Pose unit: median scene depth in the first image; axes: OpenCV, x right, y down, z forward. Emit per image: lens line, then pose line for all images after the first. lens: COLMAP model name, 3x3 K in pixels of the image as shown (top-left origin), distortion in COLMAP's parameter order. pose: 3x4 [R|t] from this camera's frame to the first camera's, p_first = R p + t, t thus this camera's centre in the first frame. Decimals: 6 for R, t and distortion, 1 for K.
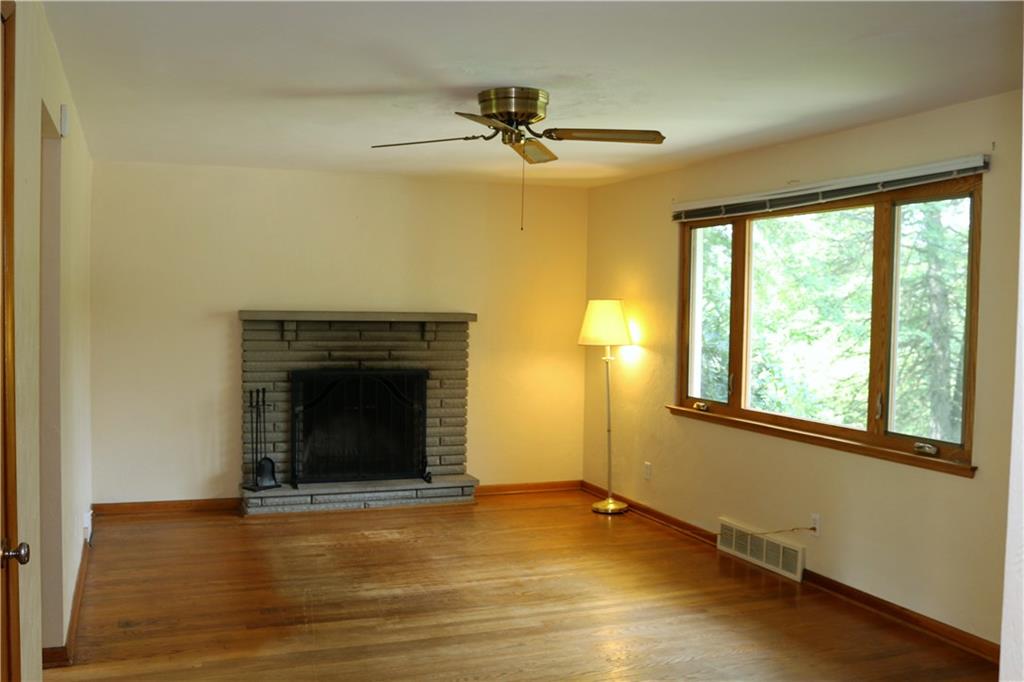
lens RADIAL K [[961.3, 0, 510.9], [0, 961.3, 340.0], [0, 0, 1]] dist [-0.095662, 0.000000]
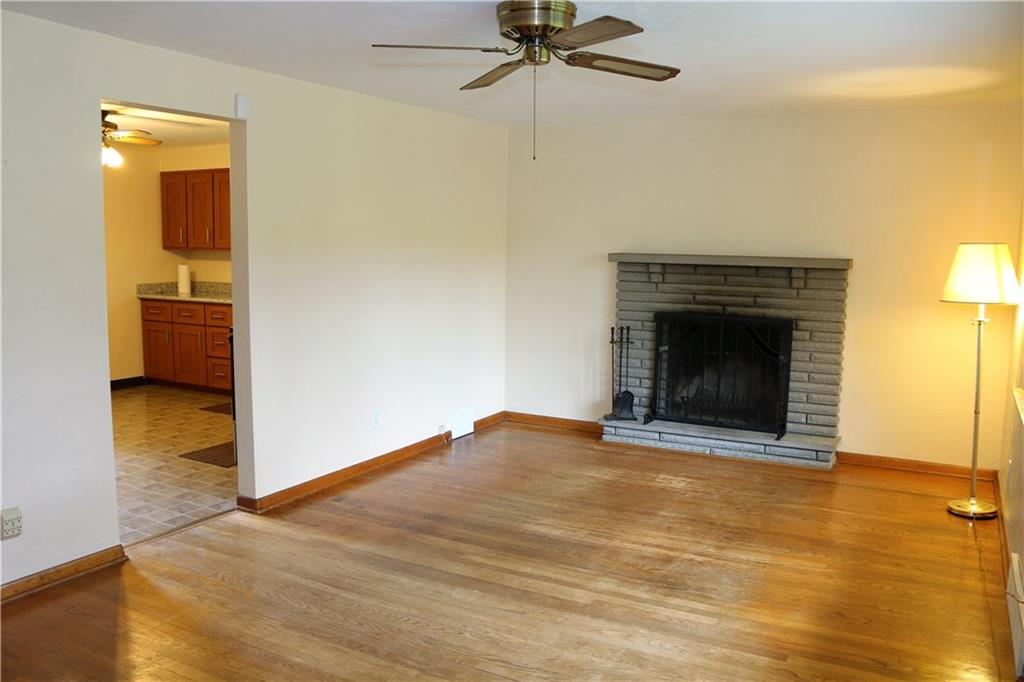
lens RADIAL K [[833.2, 0, 514.6], [0, 833.2, 340.6], [0, 0, 1]] dist [-0.102868, 0.056885]
pose [[0.644262, 0.082208, -0.760374, 0.362927], [-0.031669, 0.996221, 0.080874, -0.004814], [0.764149, -0.028024, 0.644431, 0.297483]]
